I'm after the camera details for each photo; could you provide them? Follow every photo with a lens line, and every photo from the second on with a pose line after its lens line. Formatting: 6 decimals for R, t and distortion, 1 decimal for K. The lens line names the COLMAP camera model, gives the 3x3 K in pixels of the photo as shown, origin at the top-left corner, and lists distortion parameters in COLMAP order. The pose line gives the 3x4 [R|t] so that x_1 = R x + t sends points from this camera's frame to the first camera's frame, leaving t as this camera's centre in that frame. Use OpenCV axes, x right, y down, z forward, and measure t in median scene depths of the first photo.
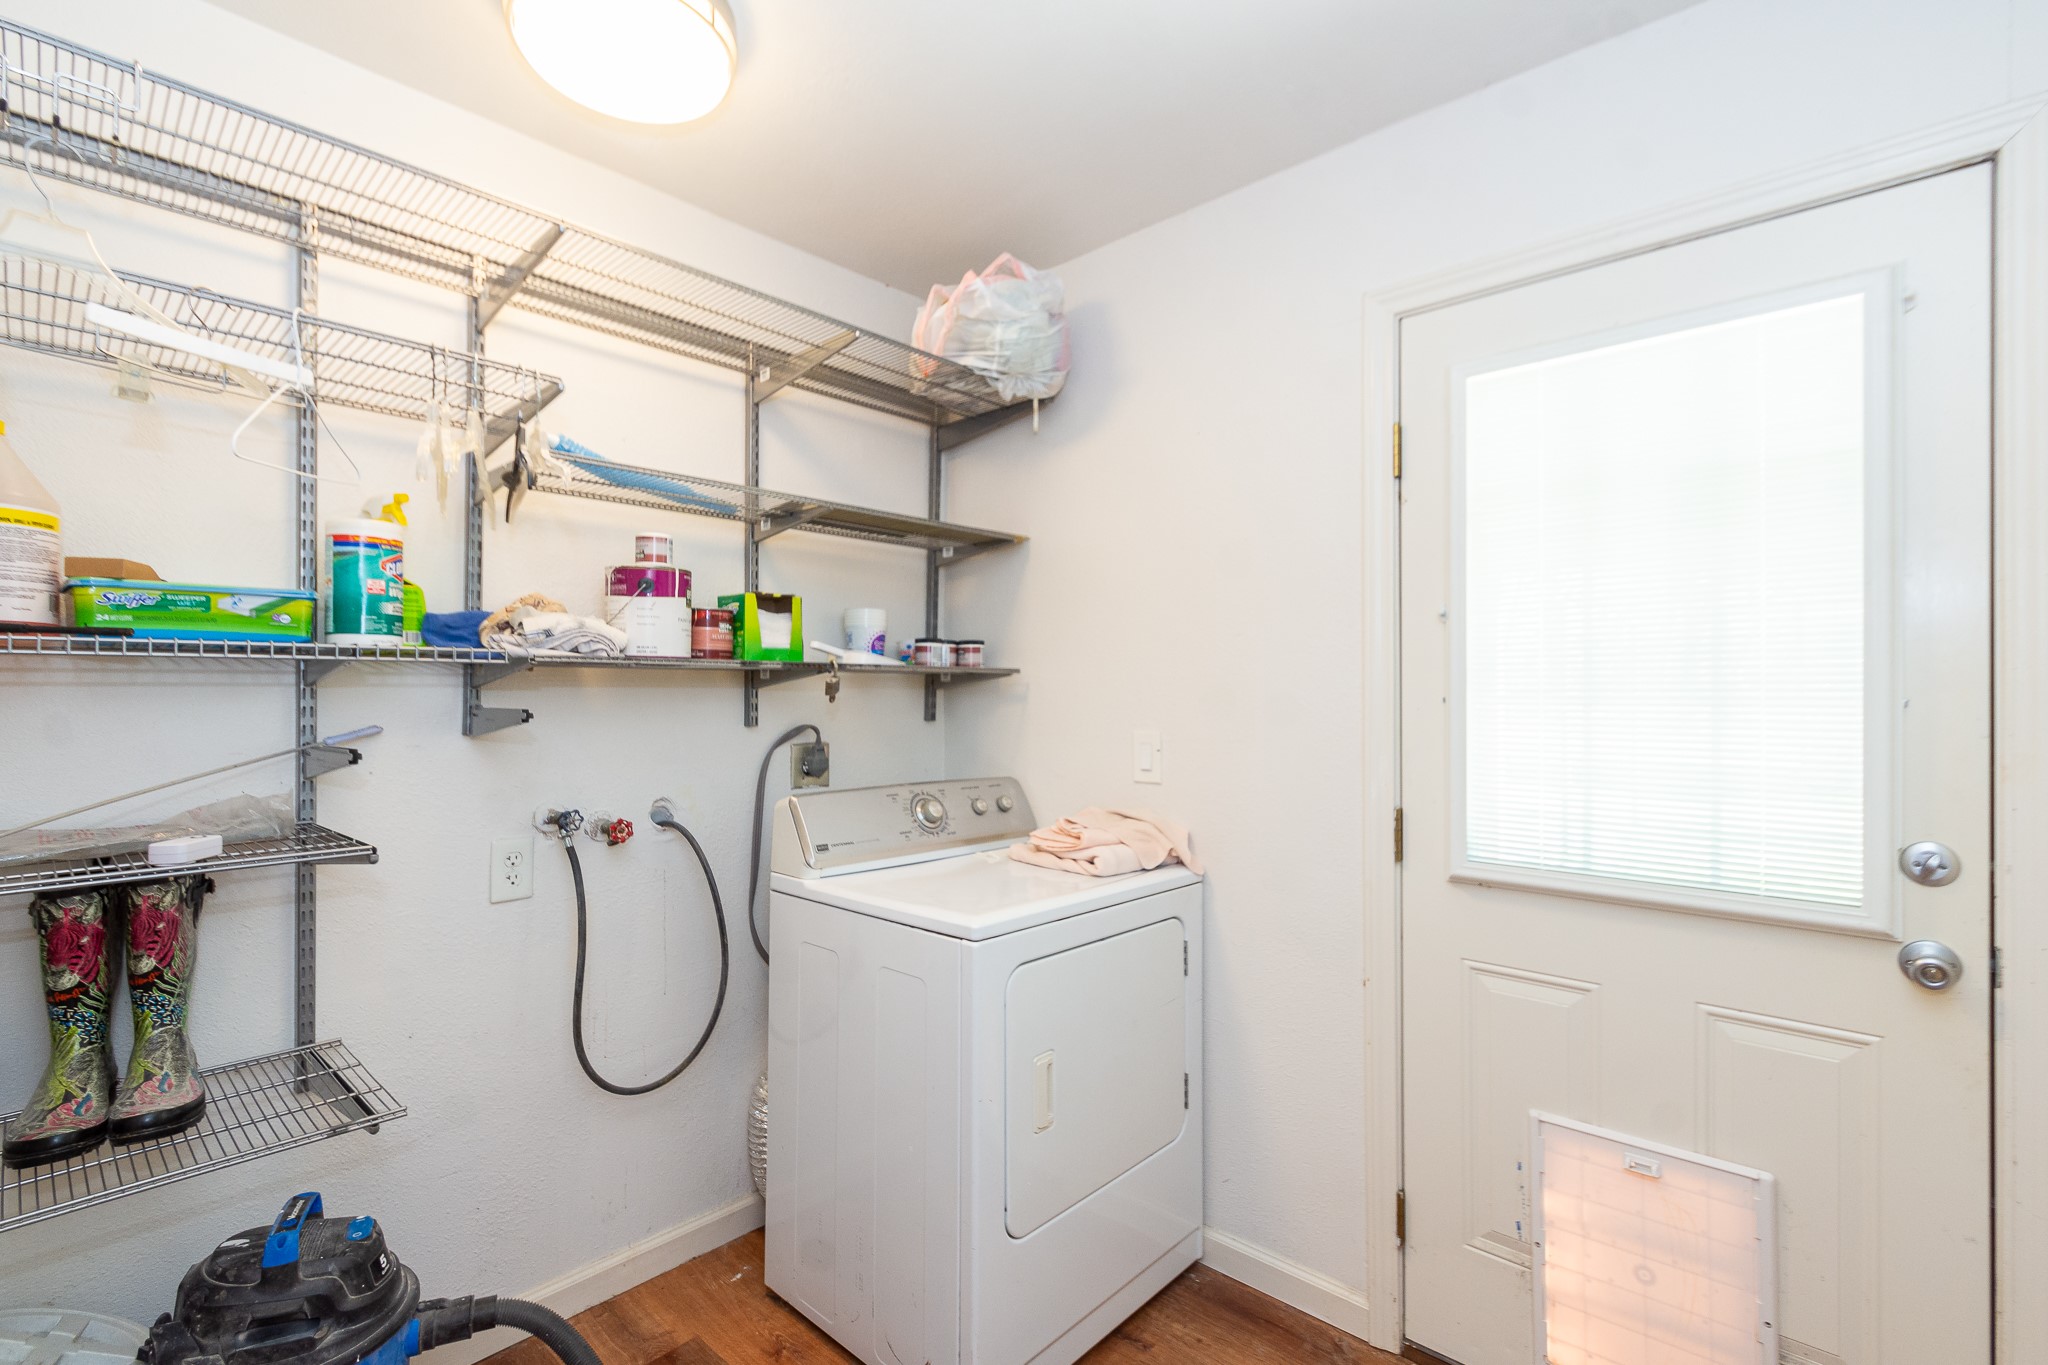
lens RADIAL K [[915.3, 0, 1033.2], [0, 915.3, 689.8], [0, 0, 1]] dist [0.010736, 0.000094]
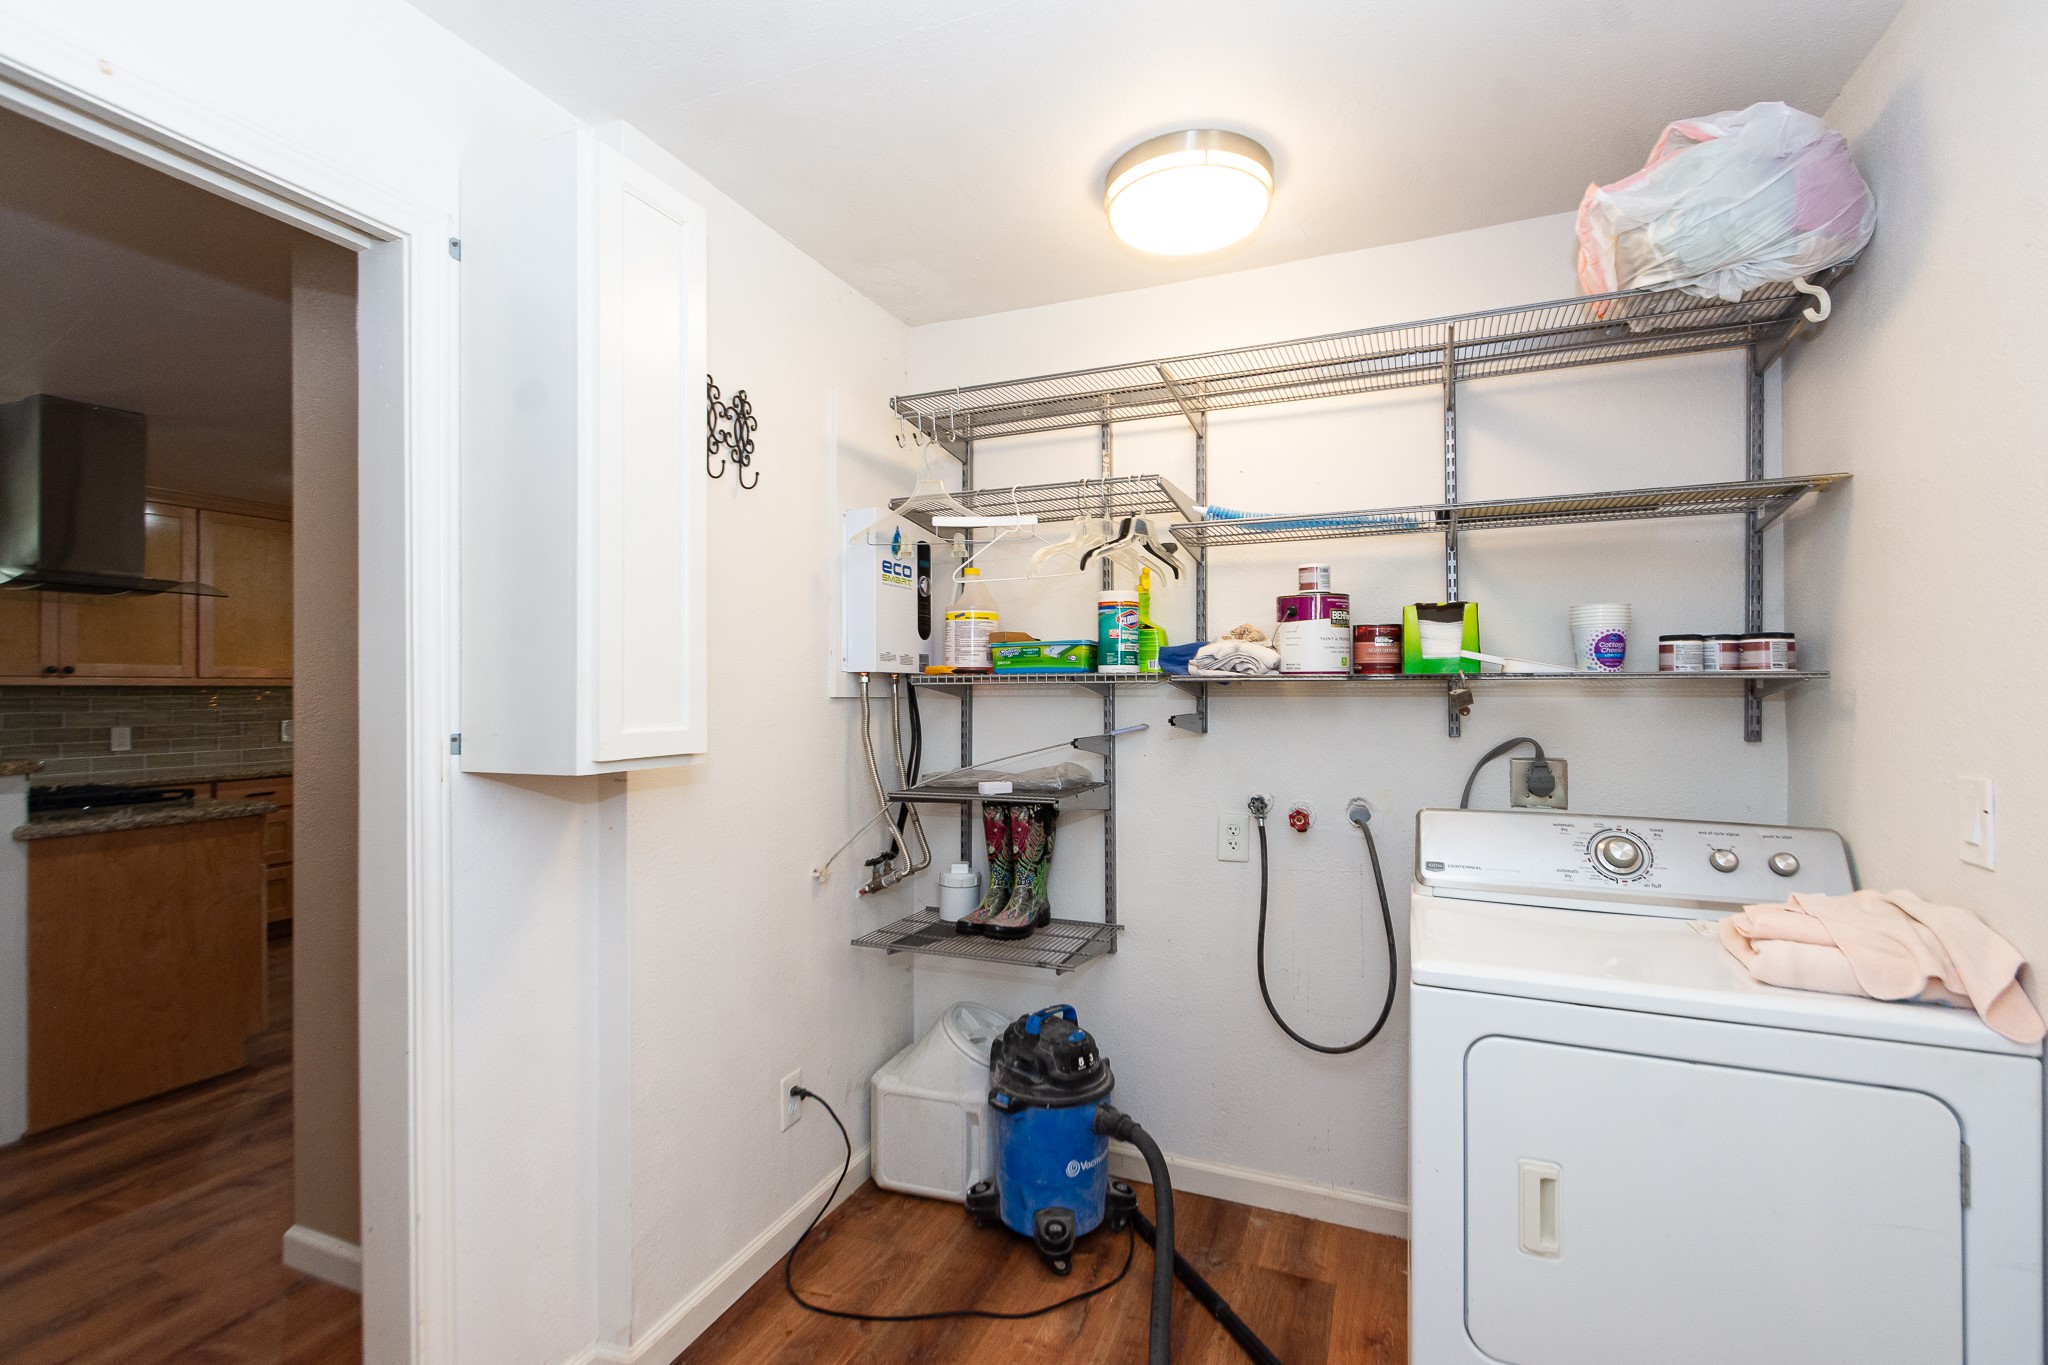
lens RADIAL K [[929.3, 0, 1024.0], [0, 929.3, 682.5], [0, 0, 1]] dist [-0.002431, -0.000931]
pose [[0.337437, -0.008407, -0.941311, 0.553818], [0.005616, 0.999960, -0.006918, -0.016496], [0.941331, -0.002952, 0.337471, 0.267394]]
